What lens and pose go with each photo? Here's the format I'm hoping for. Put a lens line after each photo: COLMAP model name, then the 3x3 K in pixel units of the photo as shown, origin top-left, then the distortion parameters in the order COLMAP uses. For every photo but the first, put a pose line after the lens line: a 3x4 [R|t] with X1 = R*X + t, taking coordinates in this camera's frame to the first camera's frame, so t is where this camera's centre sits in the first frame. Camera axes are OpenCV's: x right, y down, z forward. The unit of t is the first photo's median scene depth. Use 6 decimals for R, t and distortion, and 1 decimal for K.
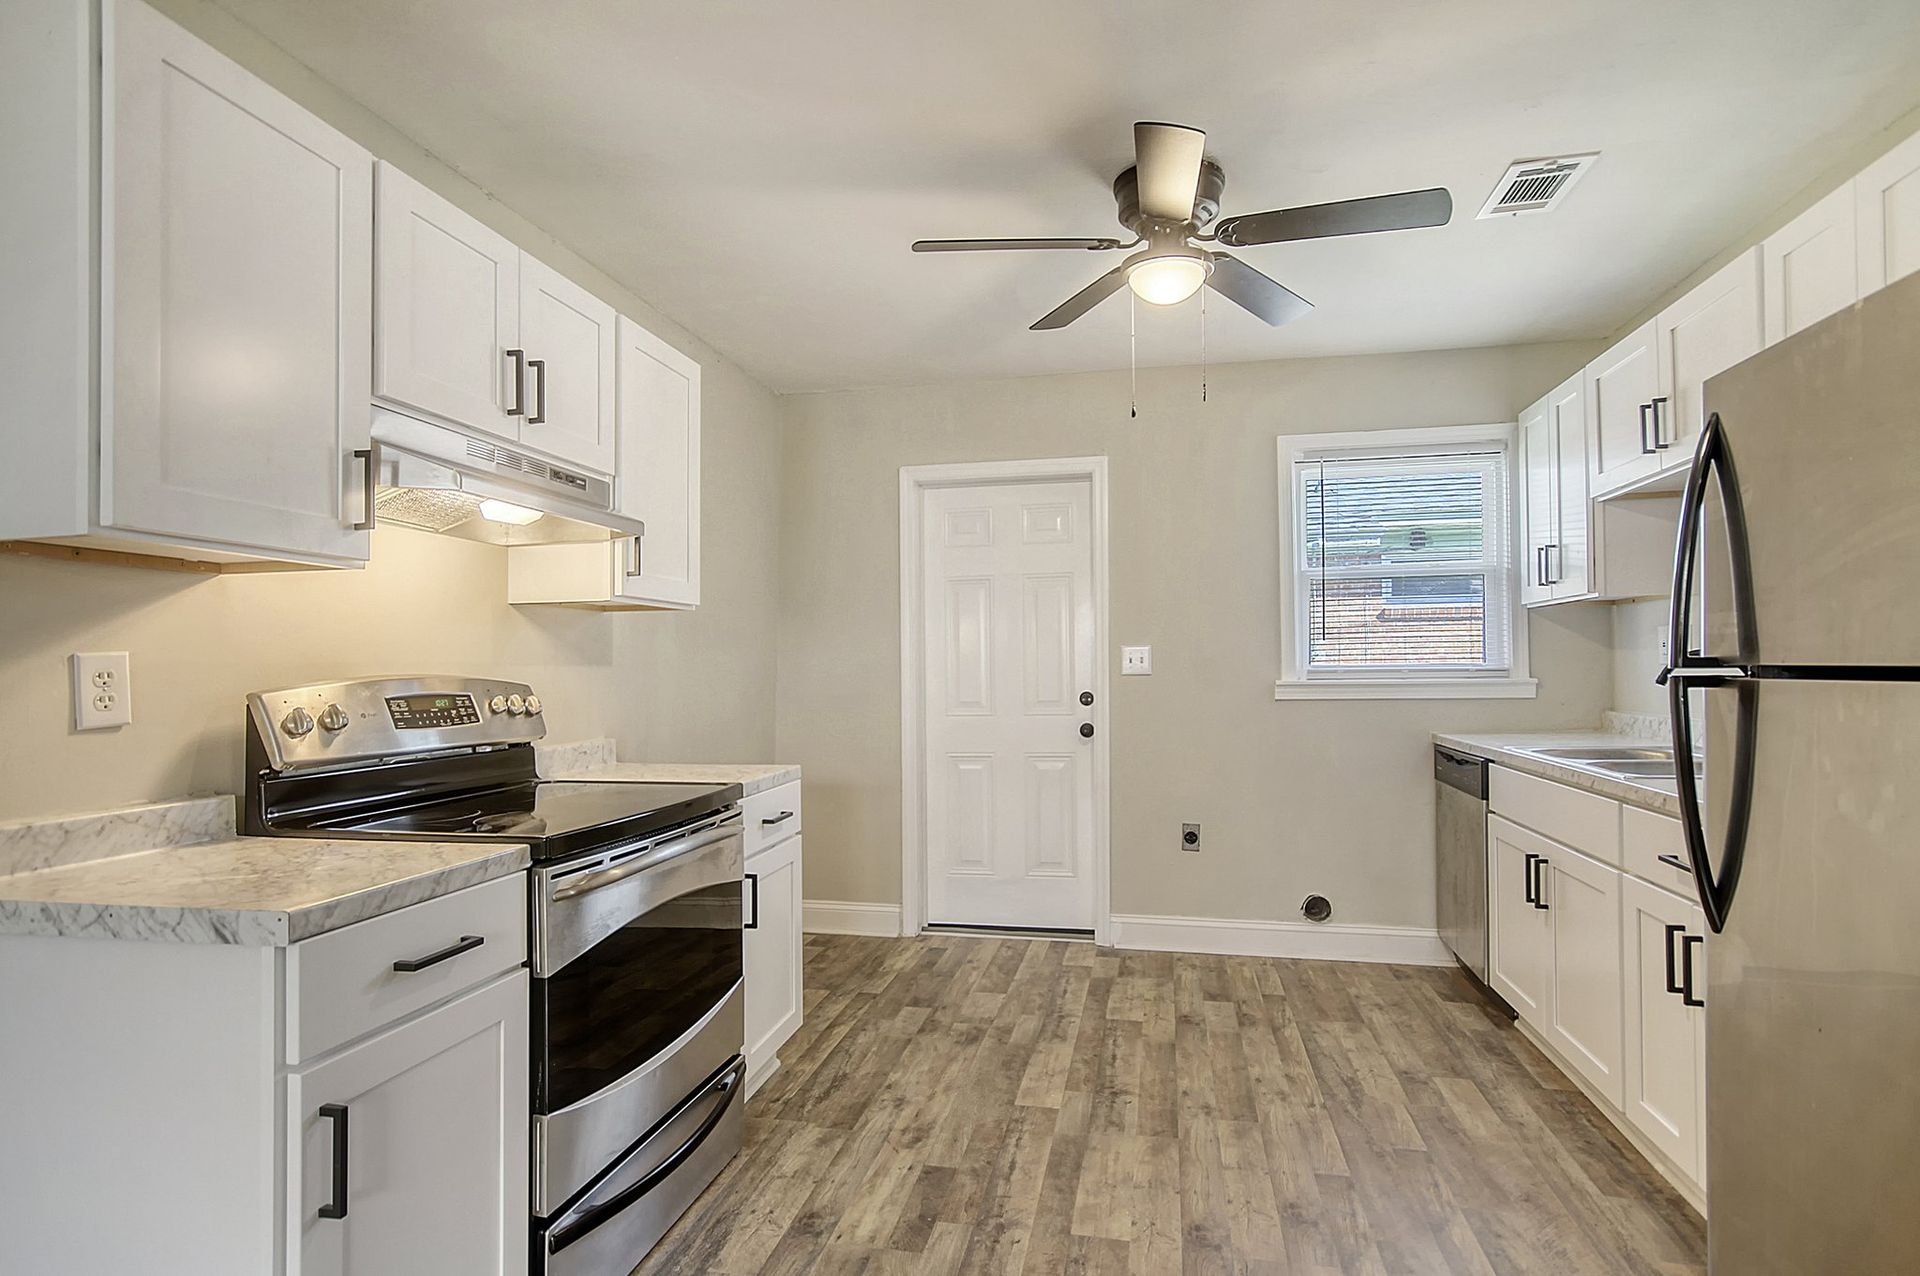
lens RADIAL K [[943.6, 0, 984.6], [0, 943.6, 630.2], [0, 0, 1]] dist [-0.000499, 0.000583]
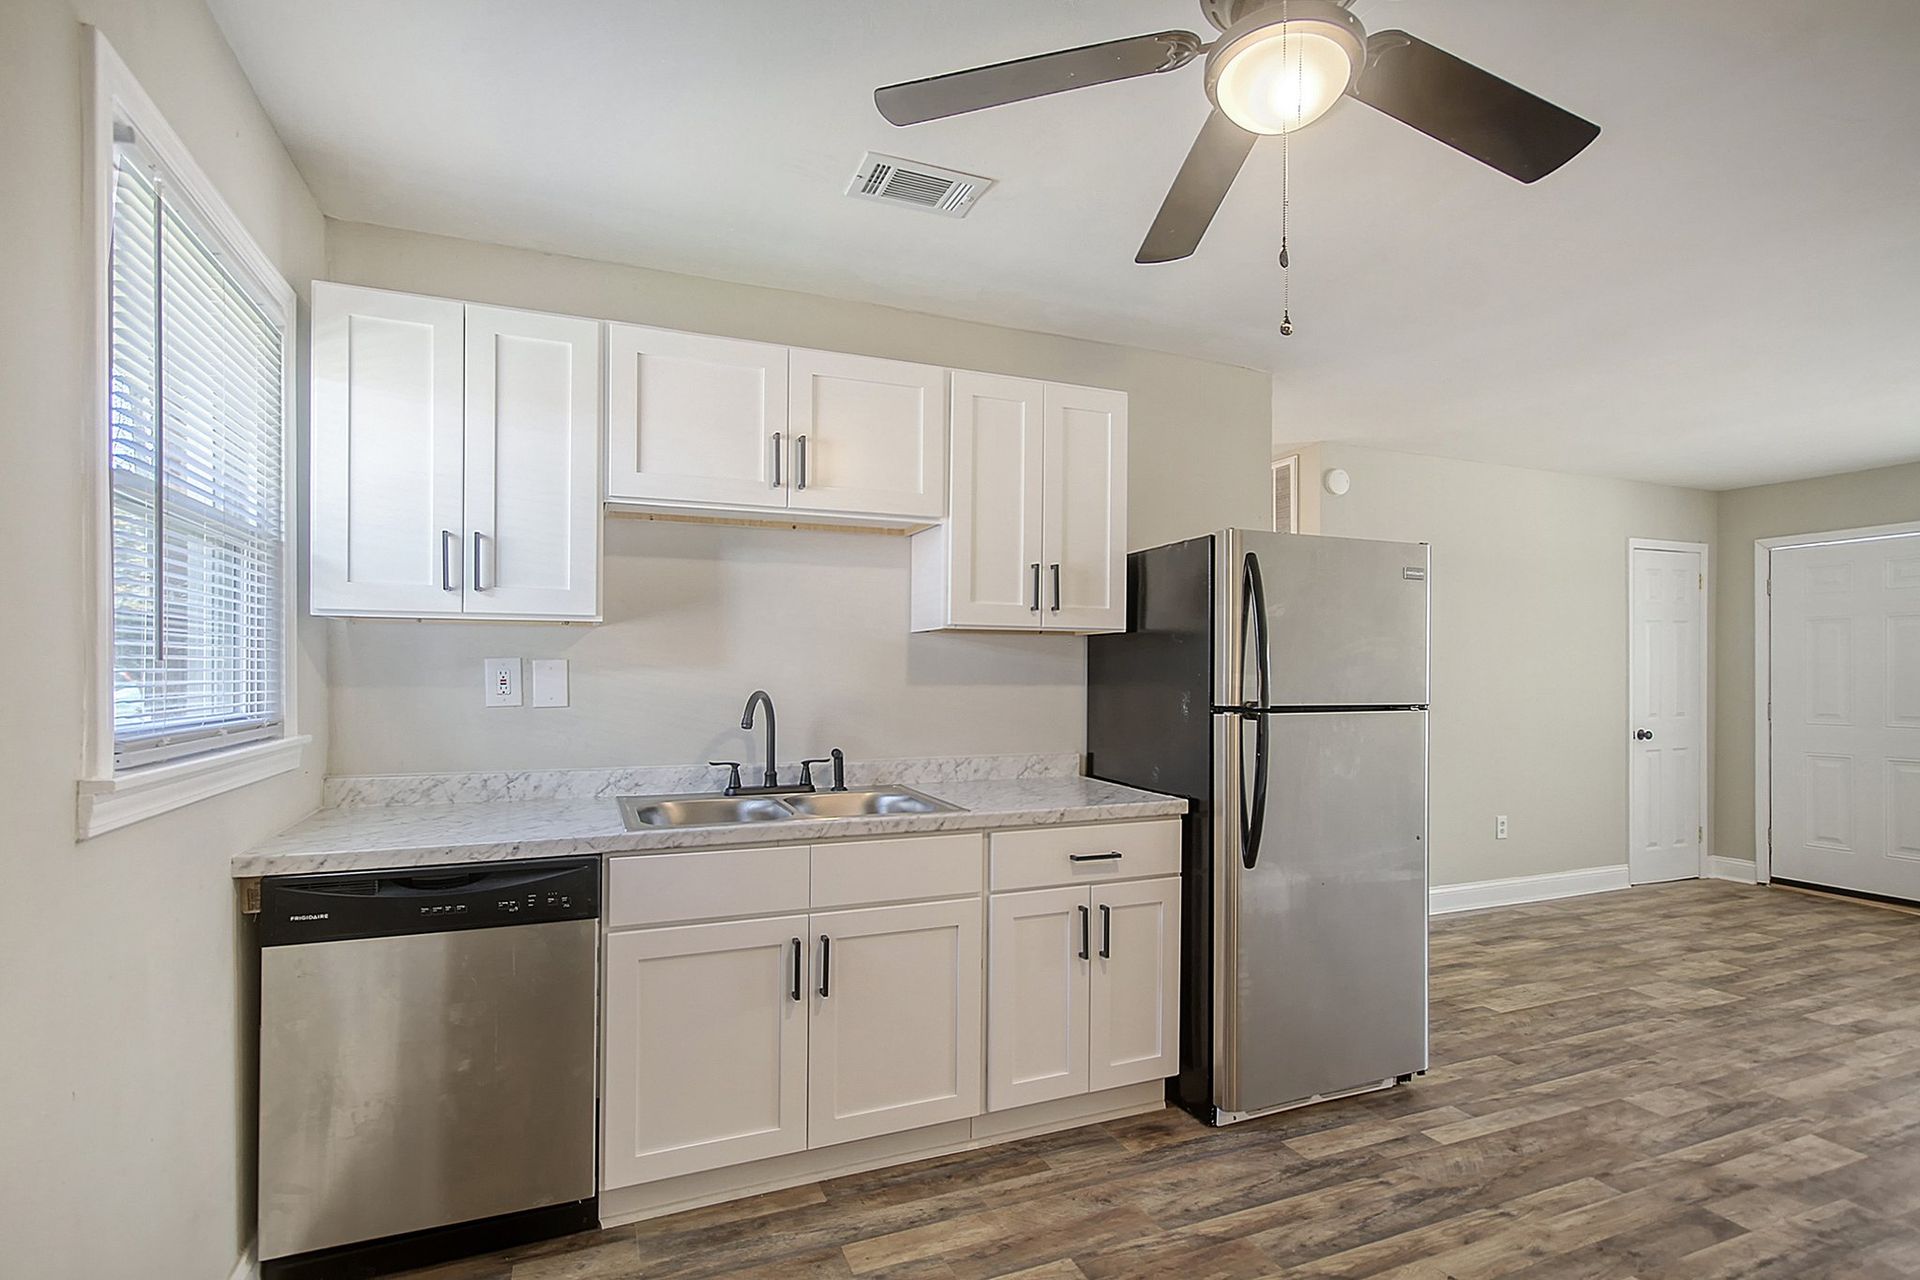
lens RADIAL K [[884.5, 0, 998.7], [0, 884.5, 675.0], [0, 0, 1]] dist [0.001883, 0.000349]
pose [[-0.544101, 0.006852, 0.838992, -0.157221], [-0.030210, 0.999158, -0.027752, 0.020920], [-0.838476, -0.040446, -0.543436, 1.201944]]
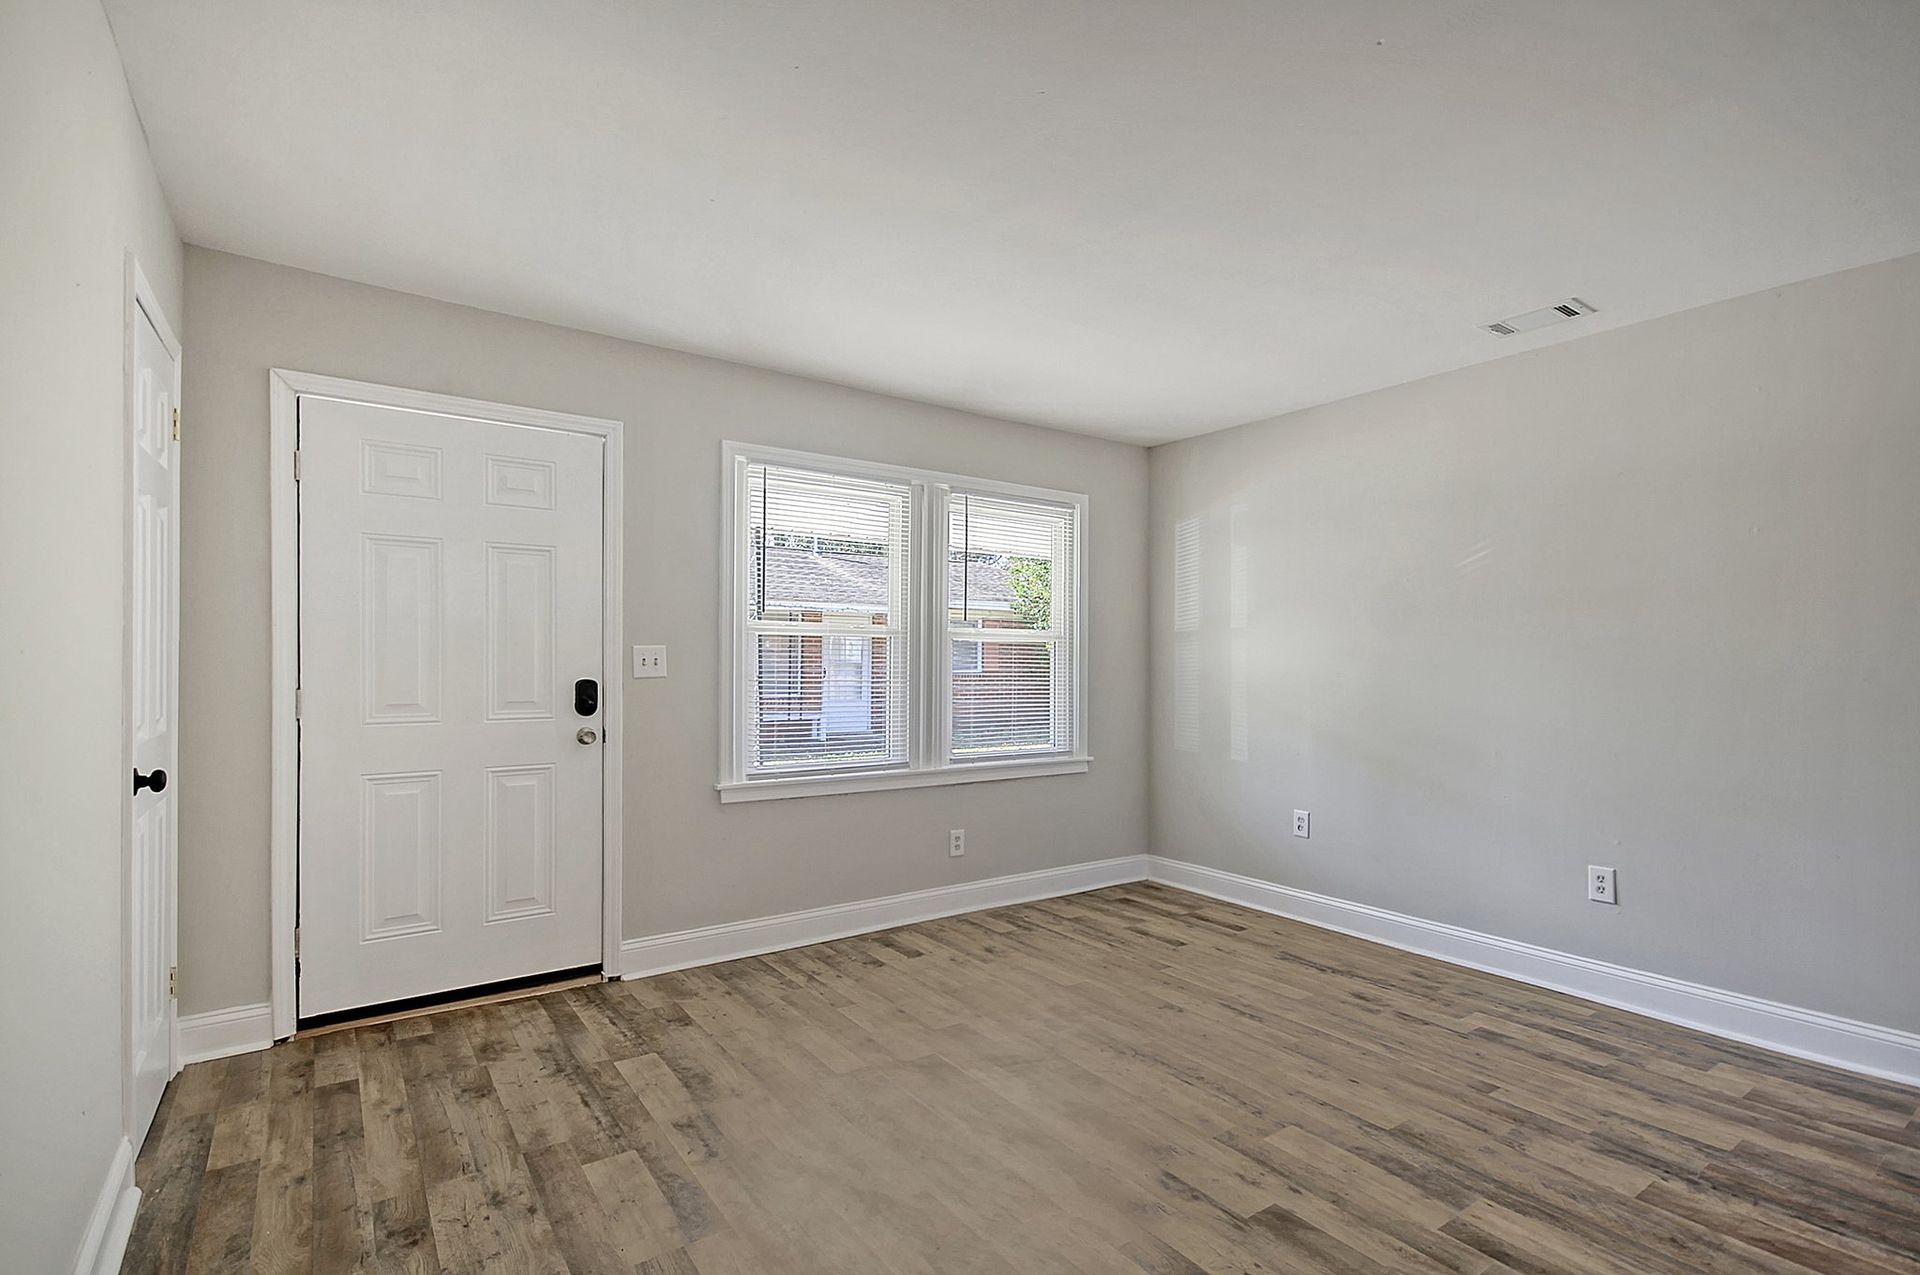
lens RADIAL K [[884.5, 0, 998.7], [0, 884.5, 672.5], [0, 0, 1]] dist [0.001883, 0.000349]
pose [[-0.658363, 0.011786, -0.752609, 0.770770], [0.028499, 0.999551, -0.009277, -0.010338], [0.752161, -0.027556, -0.658403, 0.027488]]
